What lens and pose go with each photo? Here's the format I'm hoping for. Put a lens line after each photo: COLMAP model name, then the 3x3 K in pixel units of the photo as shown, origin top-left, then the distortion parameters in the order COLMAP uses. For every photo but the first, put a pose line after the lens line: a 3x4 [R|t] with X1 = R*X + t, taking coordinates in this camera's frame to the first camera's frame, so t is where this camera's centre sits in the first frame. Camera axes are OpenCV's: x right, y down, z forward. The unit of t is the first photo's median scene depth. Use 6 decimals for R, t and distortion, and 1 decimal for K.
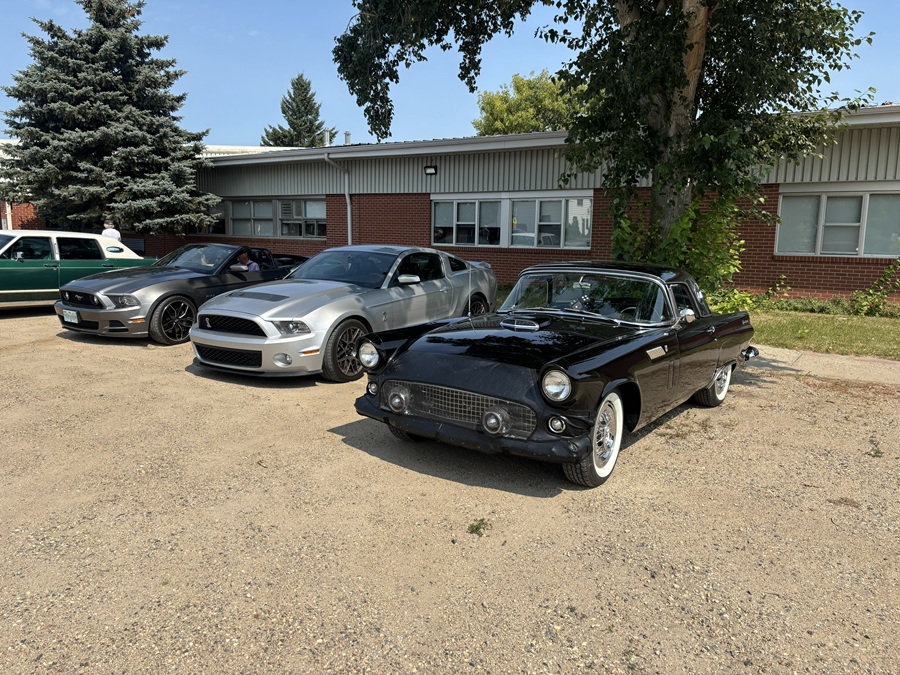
lens RADIAL K [[673.0, 0, 450.0], [0, 673.0, 370.4], [0, 0, 1]] dist [0.013143, 0.000549]
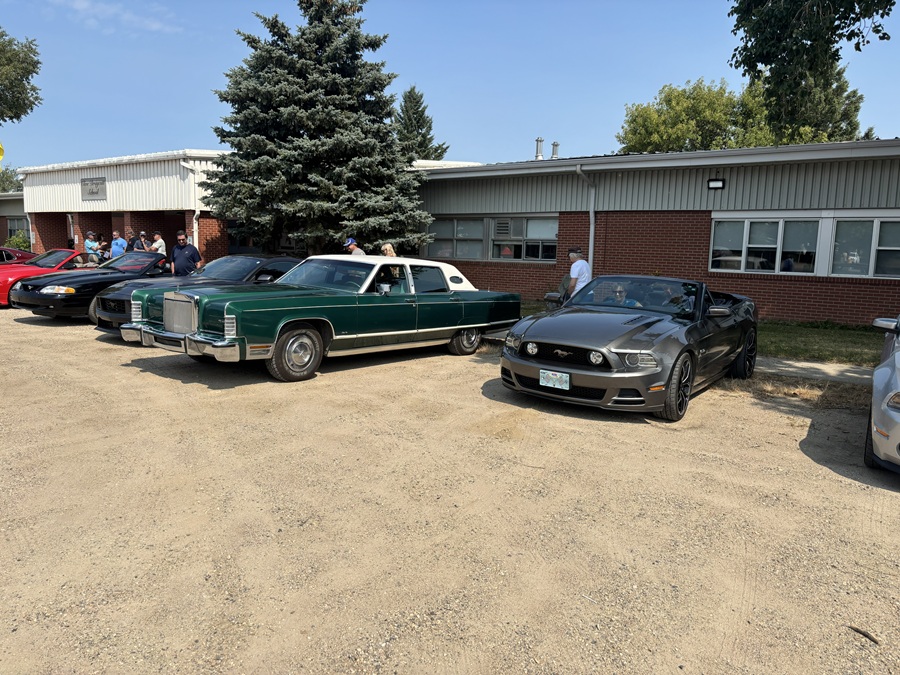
lens RADIAL K [[693.2, 0, 450.0], [0, 693.2, 337.5], [0, 0, 1]] dist [0.034954, 0.006266]
pose [[0.999332, 0.012791, -0.034236, -0.325916], [-0.015390, 0.996932, -0.076745, -0.033486], [0.033149, 0.077221, 0.996463, 0.133526]]
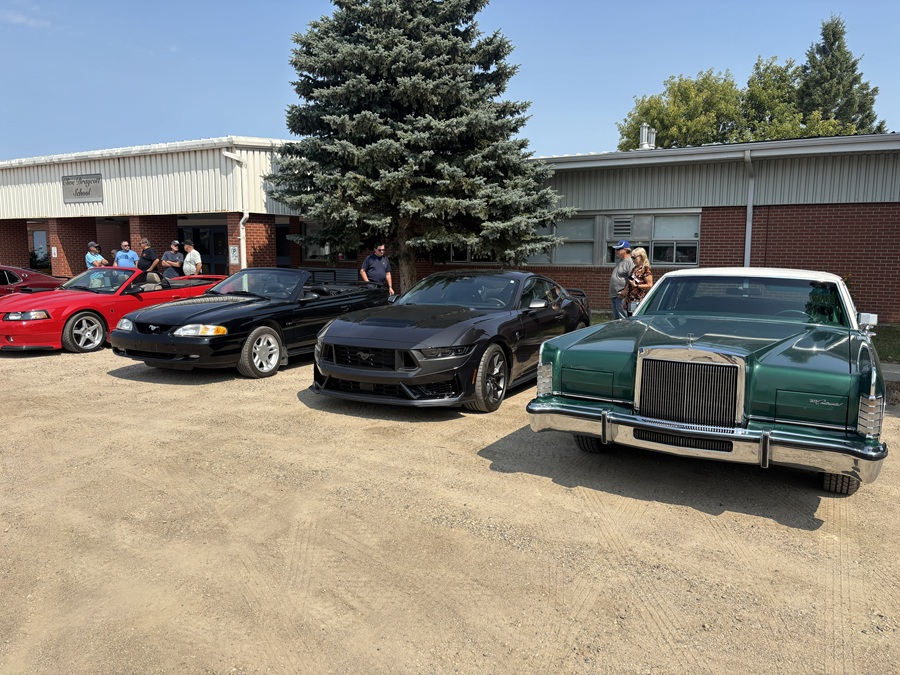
lens RADIAL K [[693.2, 0, 450.0], [0, 693.2, 337.5], [0, 0, 1]] dist [0.034954, 0.006266]
pose [[0.994396, -0.026183, 0.102421, -0.595331], [0.034429, 0.996234, -0.079583, -0.076320], [-0.099952, 0.082663, 0.991553, 0.316581]]
